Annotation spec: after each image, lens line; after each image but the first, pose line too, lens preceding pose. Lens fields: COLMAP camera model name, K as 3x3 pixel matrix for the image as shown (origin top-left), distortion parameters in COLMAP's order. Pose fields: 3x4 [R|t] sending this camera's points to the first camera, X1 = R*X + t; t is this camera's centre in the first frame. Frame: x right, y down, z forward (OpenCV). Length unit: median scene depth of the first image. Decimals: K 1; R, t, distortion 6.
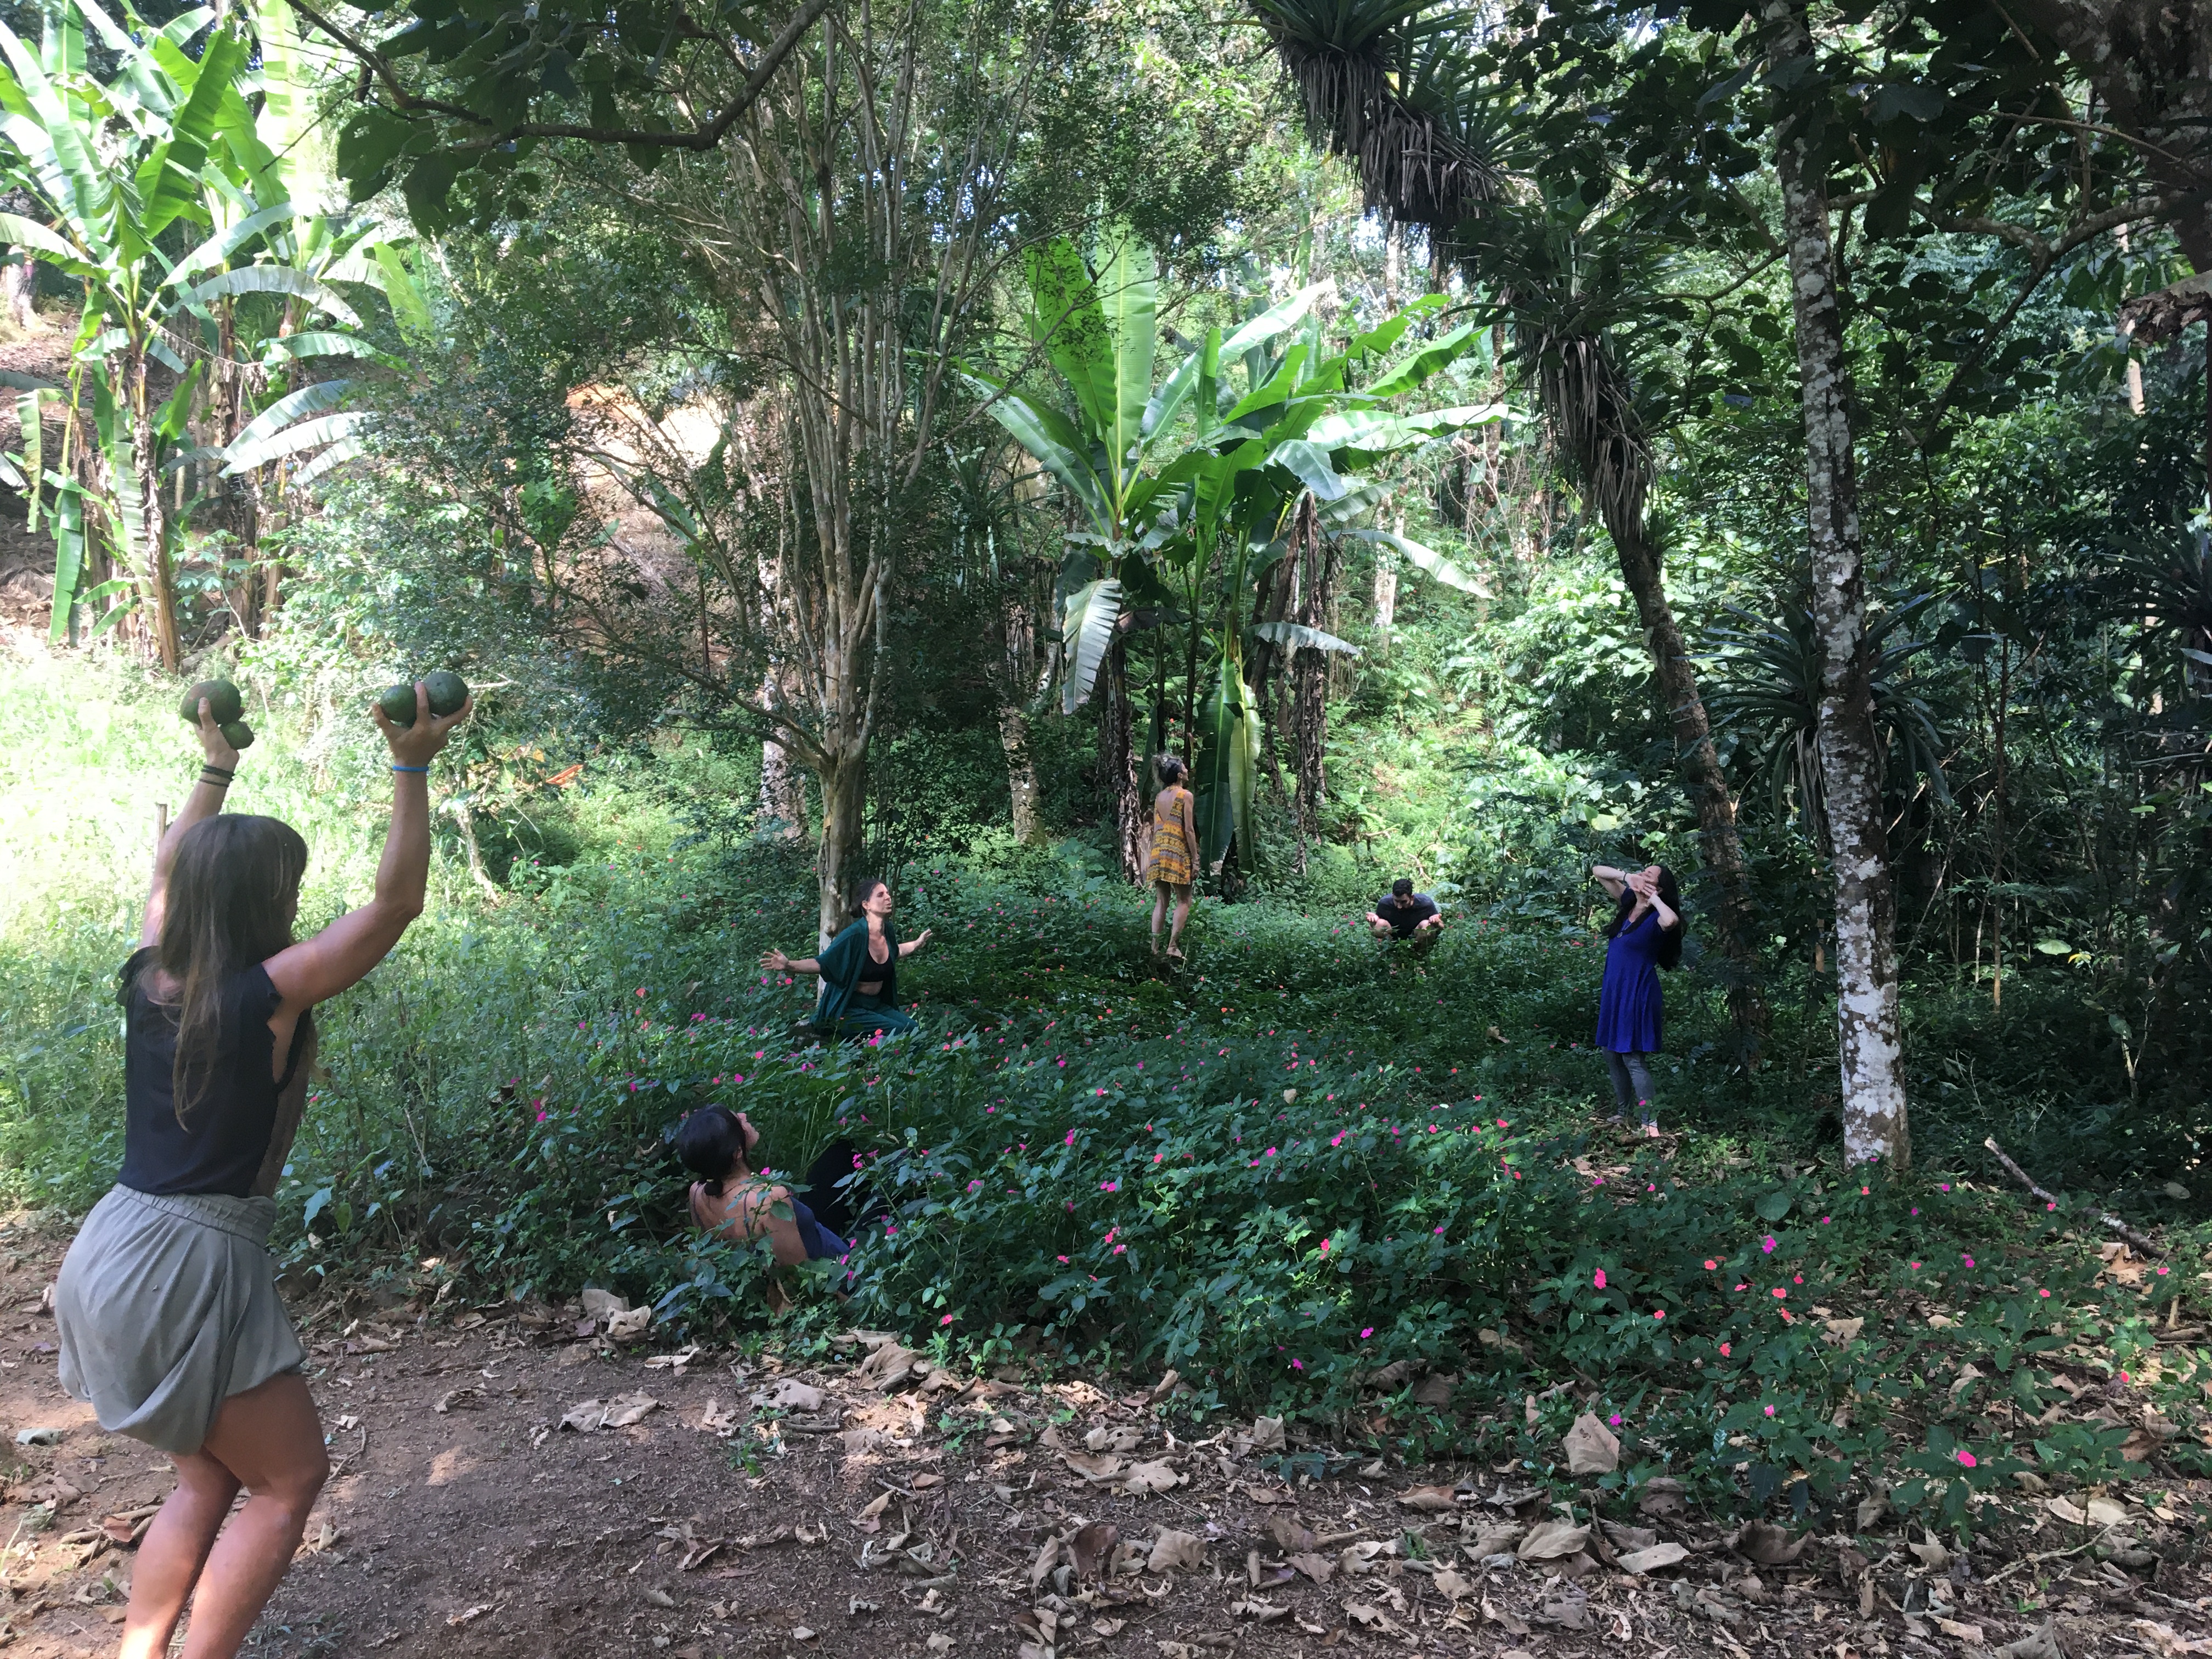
lens RADIAL K [[1893.4, 0, 1104.9], [0, 1893.4, 747.3], [0, 0, 1]] dist [0.116487, -0.217257]
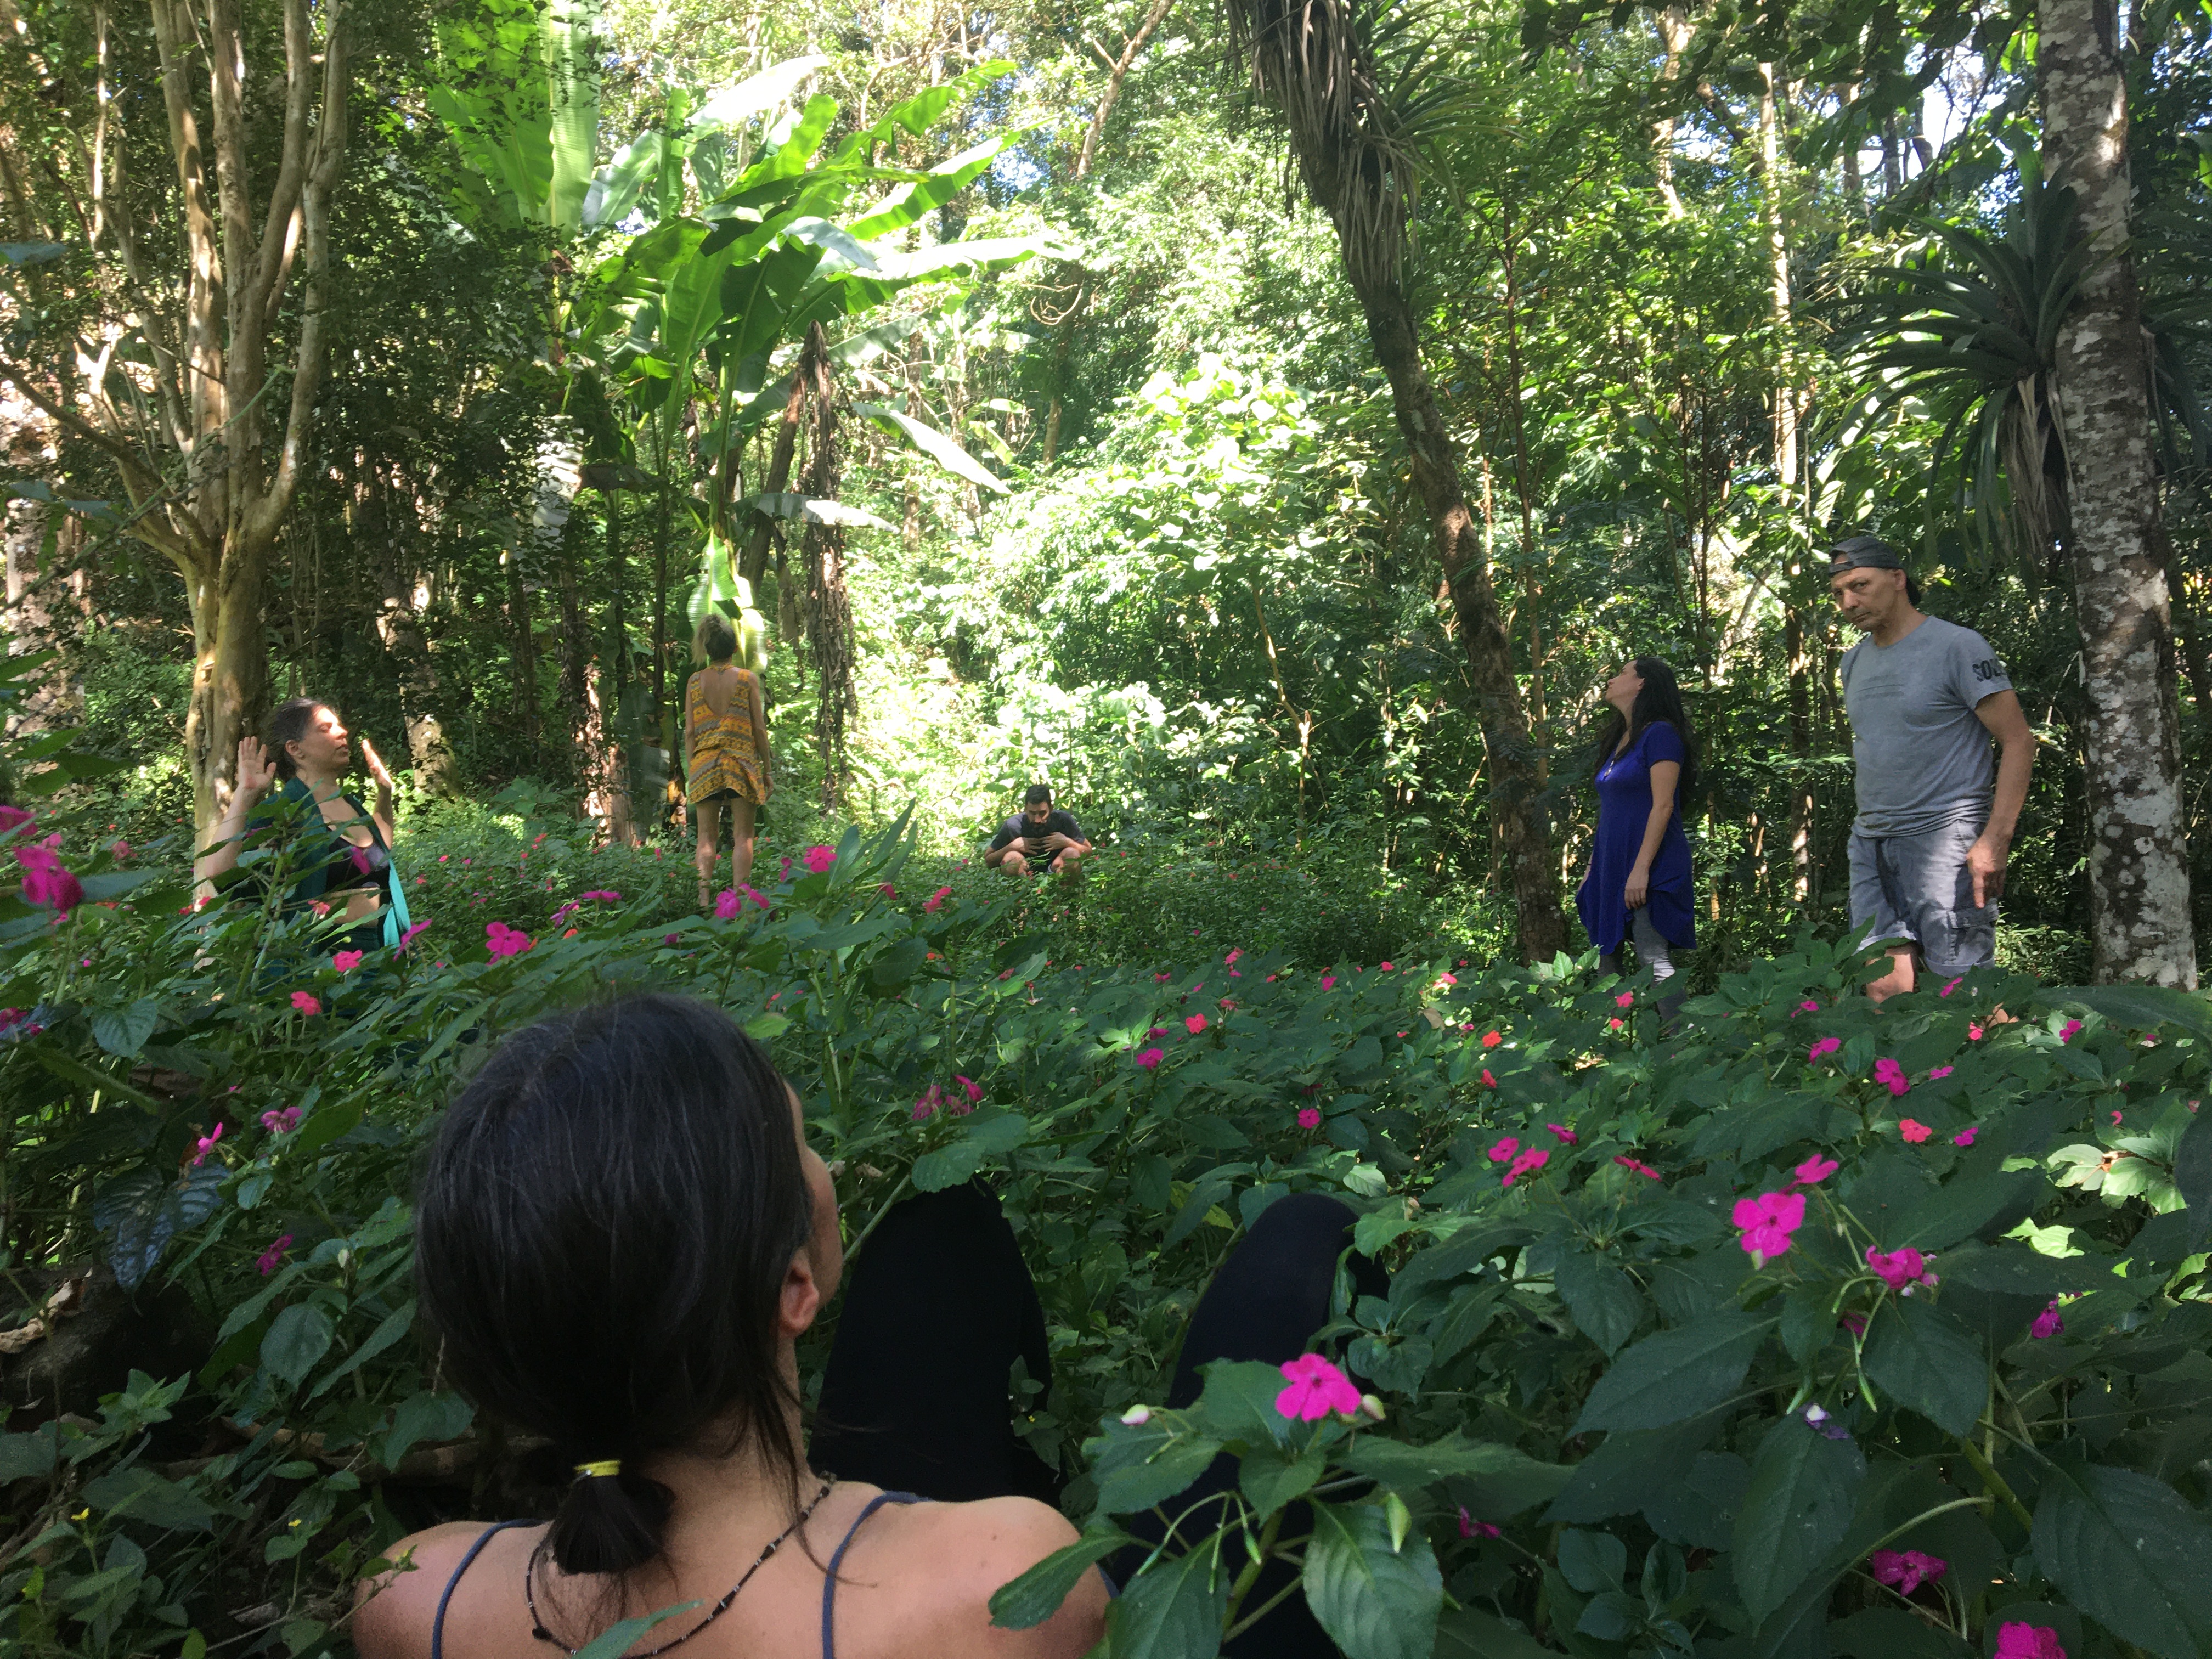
lens RADIAL K [[1893.4, 0, 1104.9], [0, 1893.4, 747.3], [0, 0, 1]] dist [0.116487, -0.217257]
pose [[0.928662, -0.027174, 0.369932, -0.148904], [0.036731, 0.999148, -0.018814, 0.112153], [-0.369105, 0.031059, 0.928869, 0.542620]]
